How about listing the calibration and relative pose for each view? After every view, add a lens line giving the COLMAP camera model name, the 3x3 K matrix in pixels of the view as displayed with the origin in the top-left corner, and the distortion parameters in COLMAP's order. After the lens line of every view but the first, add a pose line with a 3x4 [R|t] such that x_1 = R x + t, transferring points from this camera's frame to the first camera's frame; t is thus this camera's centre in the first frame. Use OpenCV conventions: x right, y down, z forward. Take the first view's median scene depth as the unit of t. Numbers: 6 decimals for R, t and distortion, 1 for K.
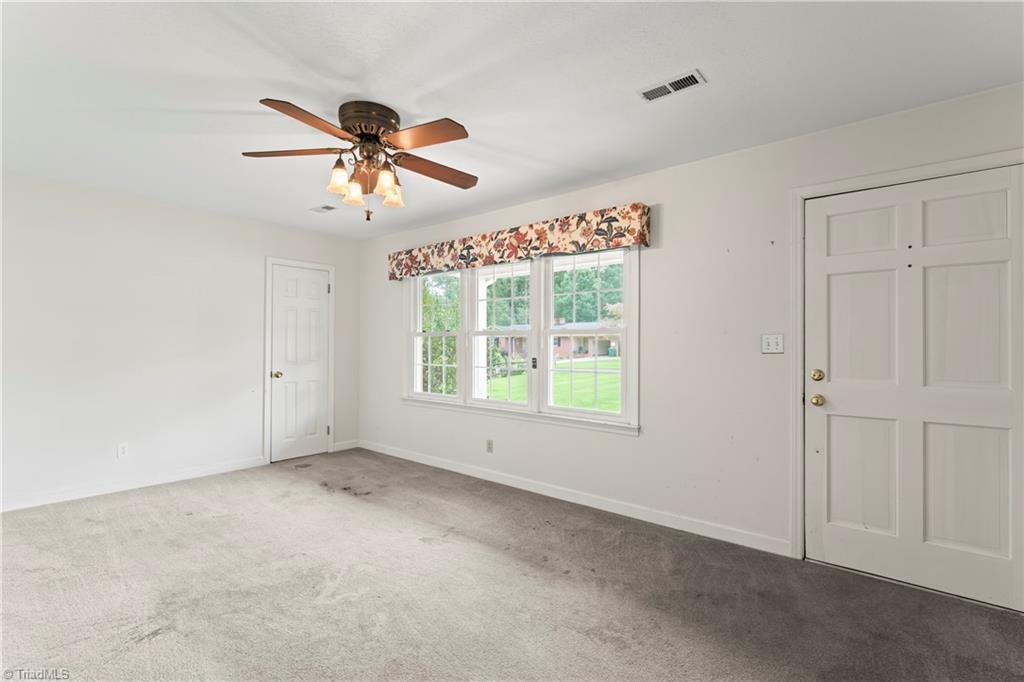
lens RADIAL K [[467.0, 0, 507.7], [0, 467.0, 341.3], [0, 0, 1]] dist [-0.005947, 0.000803]
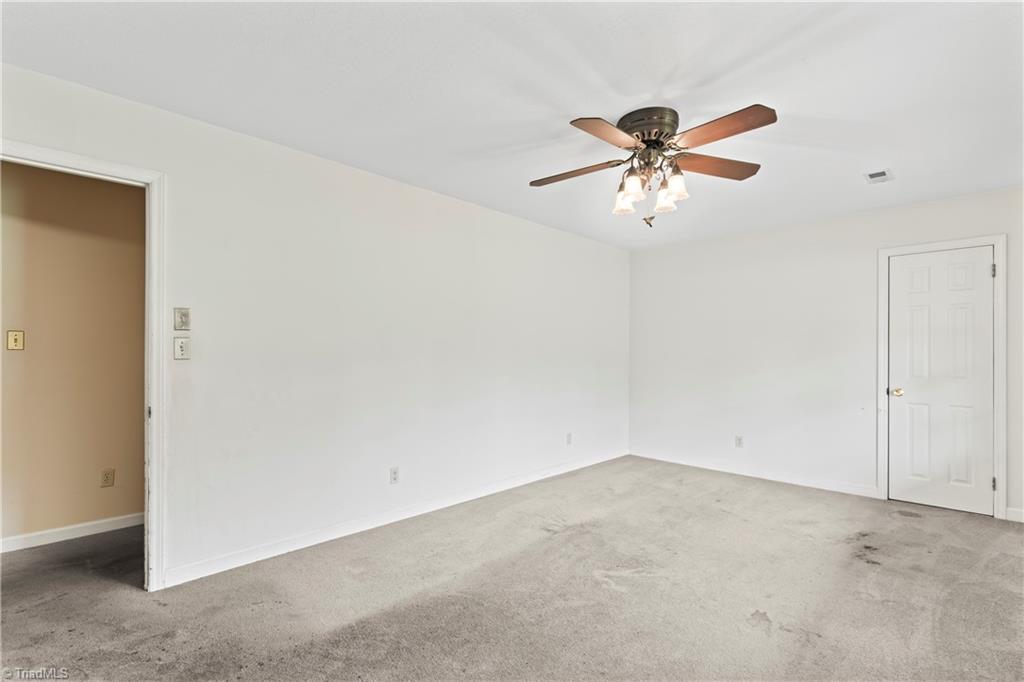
lens RADIAL K [[467.0, 0, 505.7], [0, 467.0, 355.1], [0, 0, 1]] dist [-0.005947, 0.000803]
pose [[-0.069913, 0.001500, -0.997552, 0.437353], [0.004583, 0.999989, 0.001182, 0.004169], [0.997543, -0.004489, -0.069919, 0.474567]]
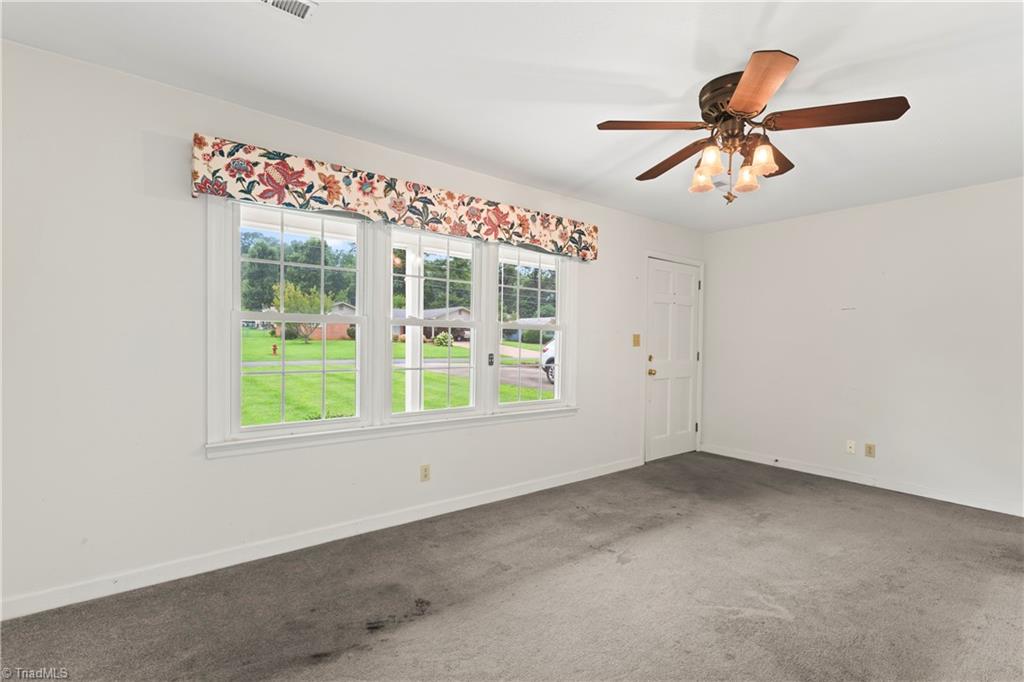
lens RADIAL K [[467.0, 0, 532.5], [0, 467.0, 344.7], [0, 0, 1]] dist [-0.005947, 0.000803]
pose [[0.198527, -0.015831, 0.979968, -0.799268], [-0.027599, 0.999383, 0.021736, -0.003211], [-0.979707, -0.031362, 0.197967, 0.745447]]
